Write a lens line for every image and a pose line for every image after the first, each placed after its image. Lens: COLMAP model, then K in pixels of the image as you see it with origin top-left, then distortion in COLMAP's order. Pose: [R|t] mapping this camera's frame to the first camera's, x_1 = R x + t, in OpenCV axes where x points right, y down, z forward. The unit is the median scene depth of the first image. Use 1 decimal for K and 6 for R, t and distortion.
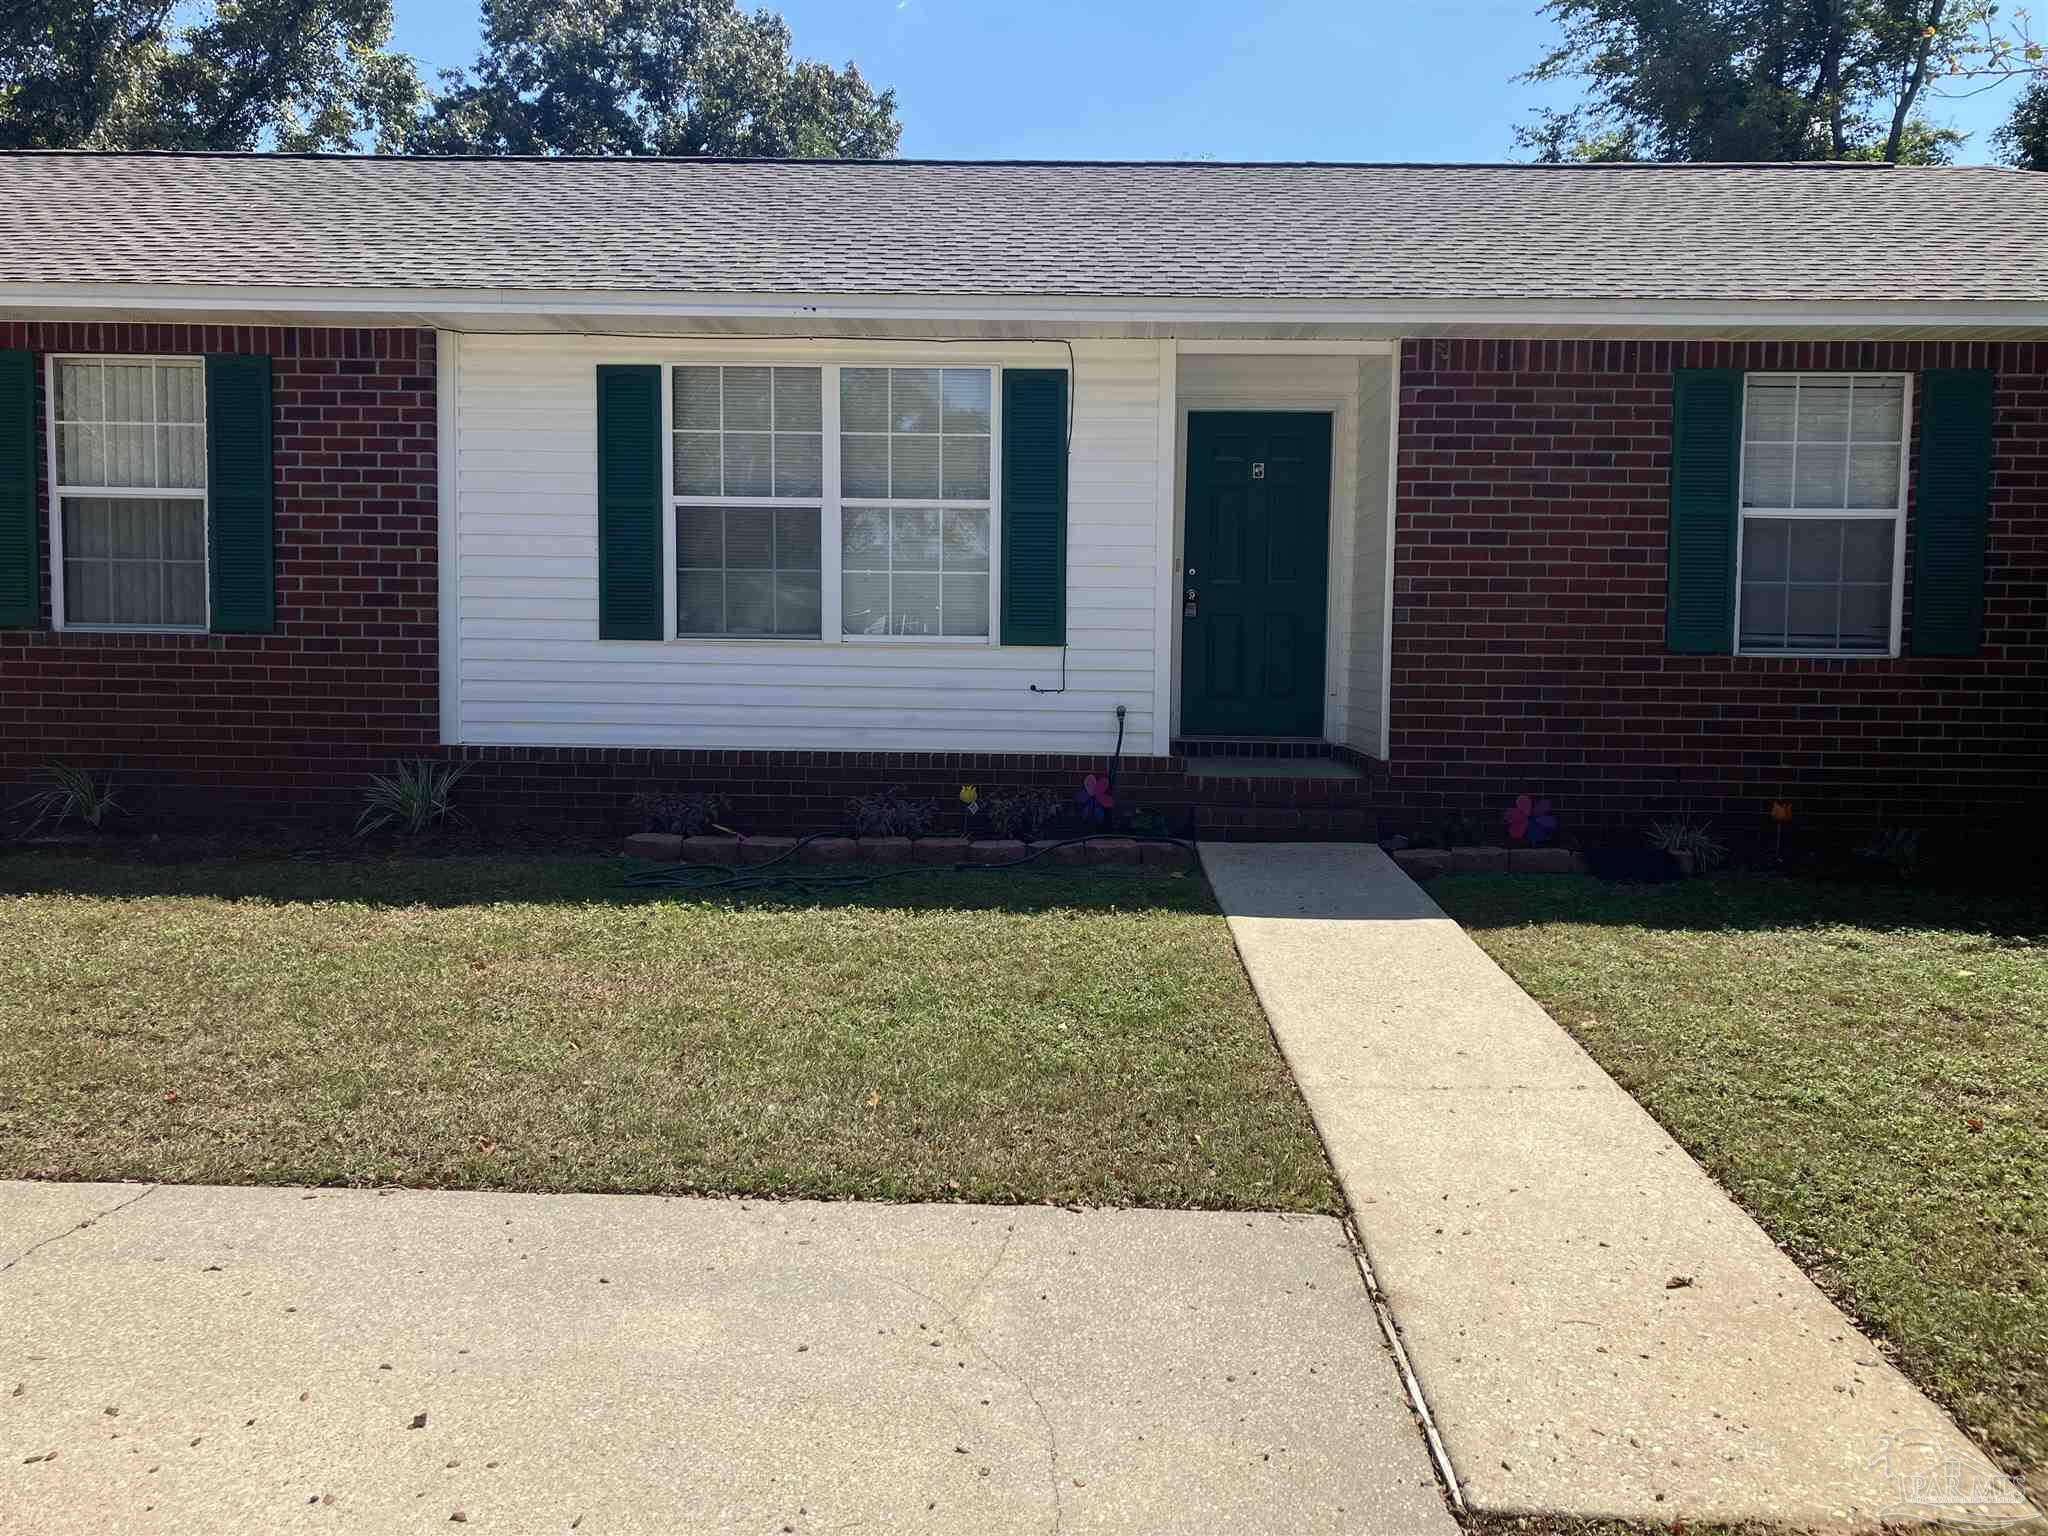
lens RADIAL K [[1646.9, 0, 1036.6], [0, 1646.9, 780.3], [0, 0, 1]] dist [0.035922, -0.014500]
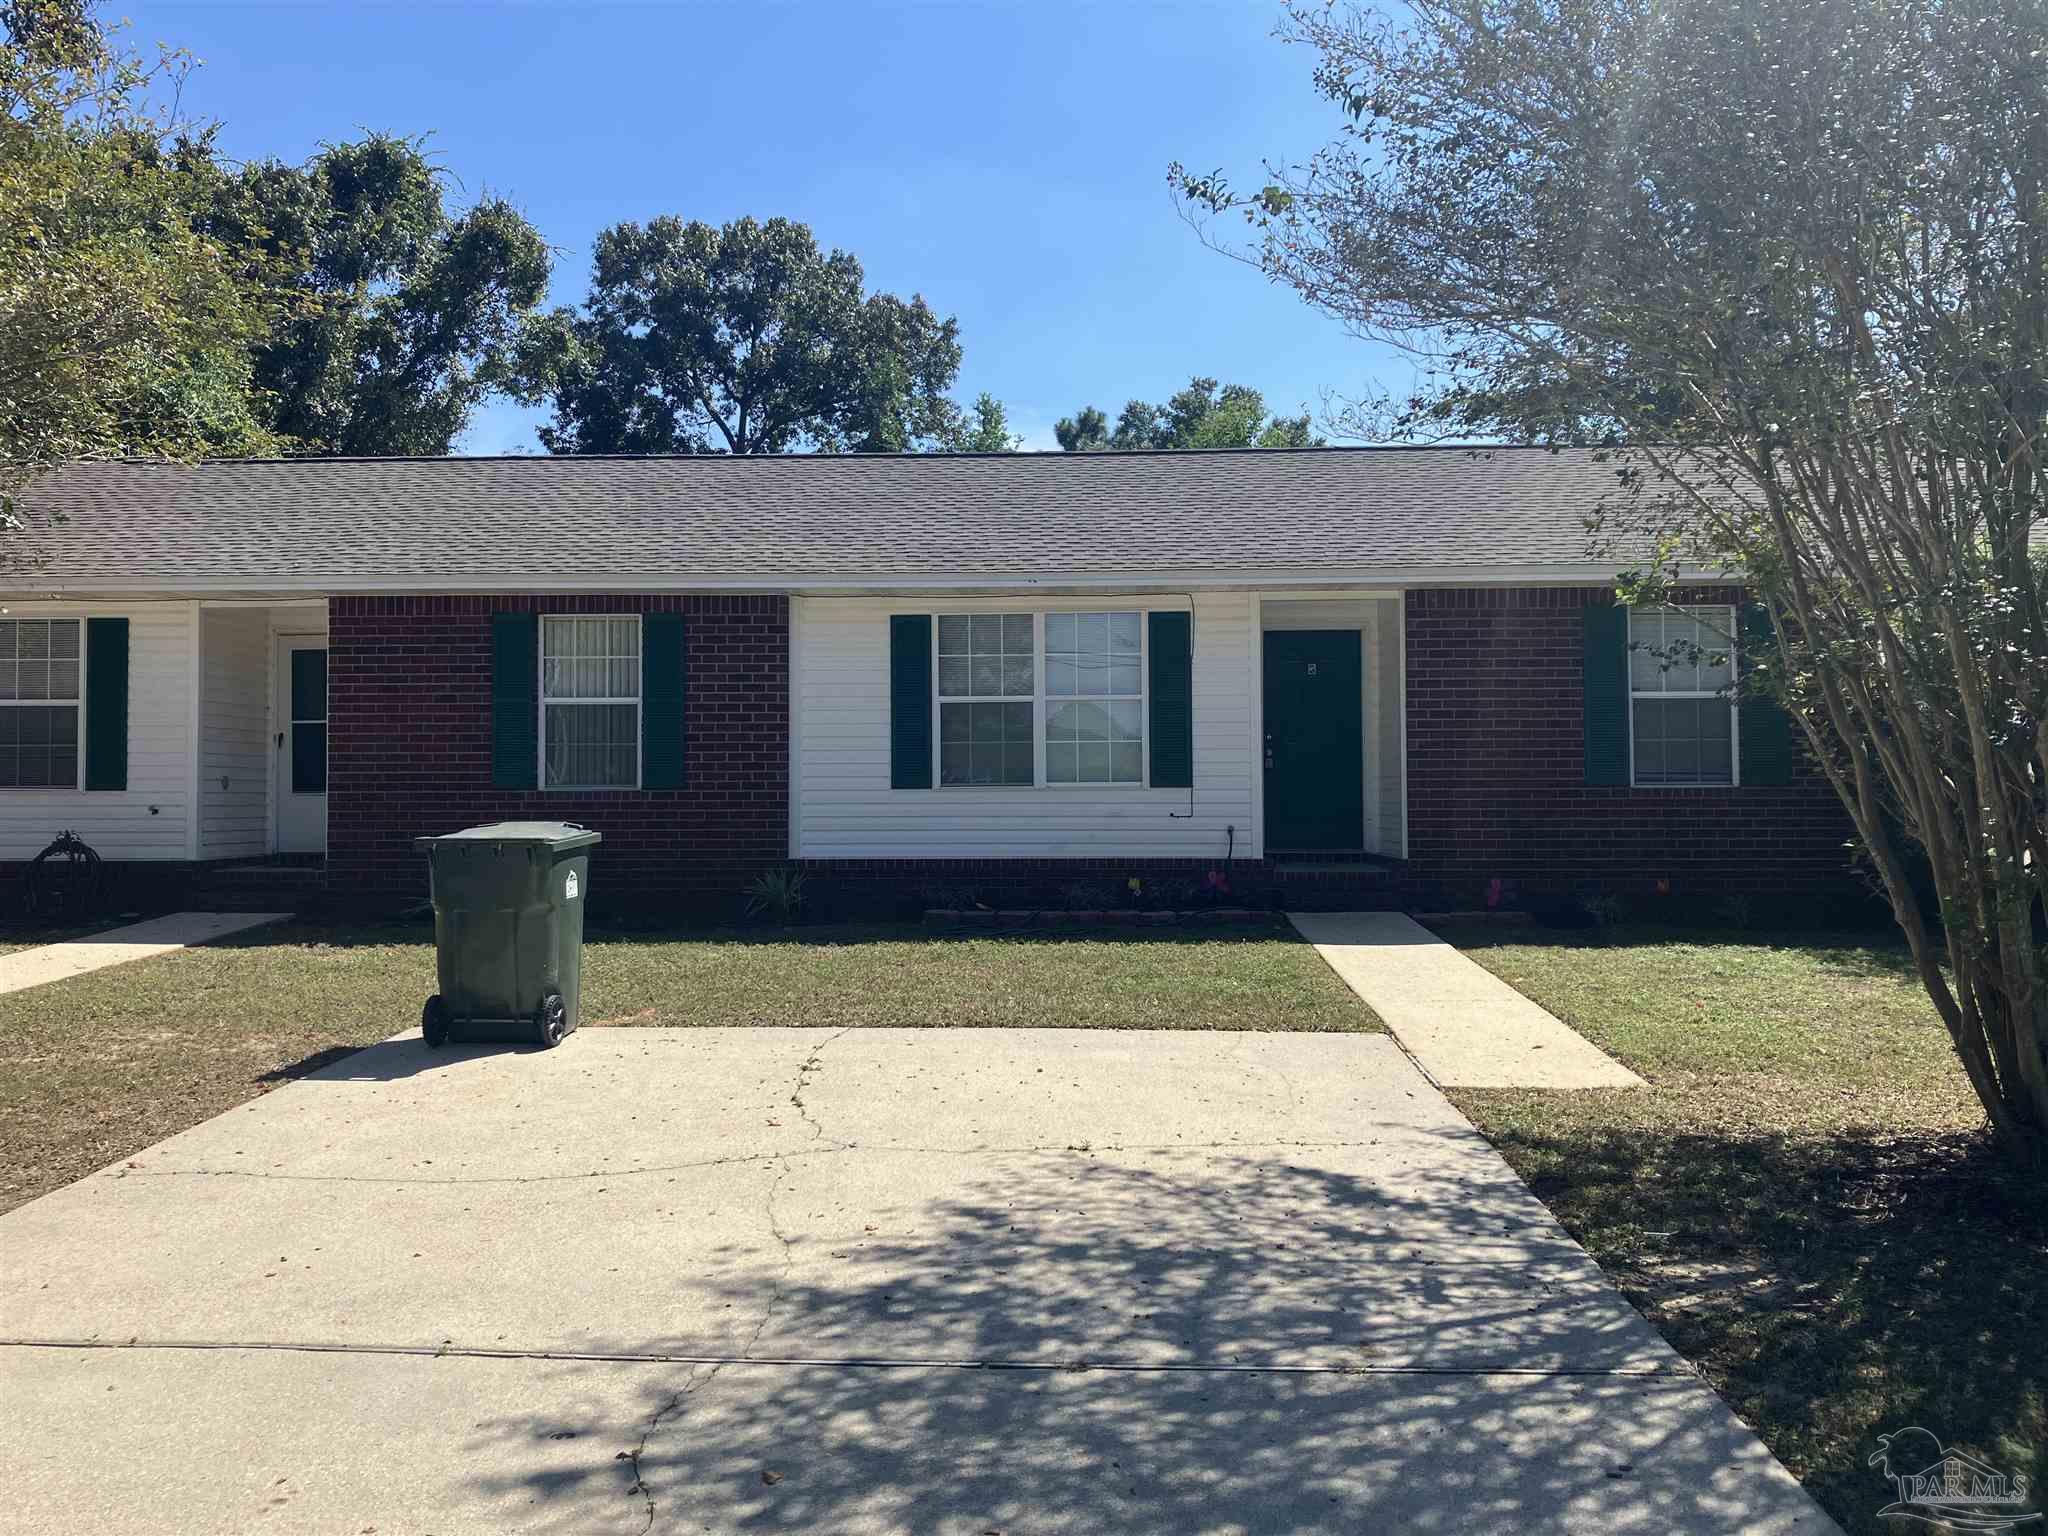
lens RADIAL K [[1646.9, 0, 1006.5], [0, 1646.9, 760.7], [0, 0, 1]] dist [0.035922, -0.014500]
pose [[0.999329, -0.017178, -0.032351, -0.106015], [0.013605, 0.994102, -0.107592, 0.056428], [0.034009, 0.107080, 0.993669, -0.535882]]
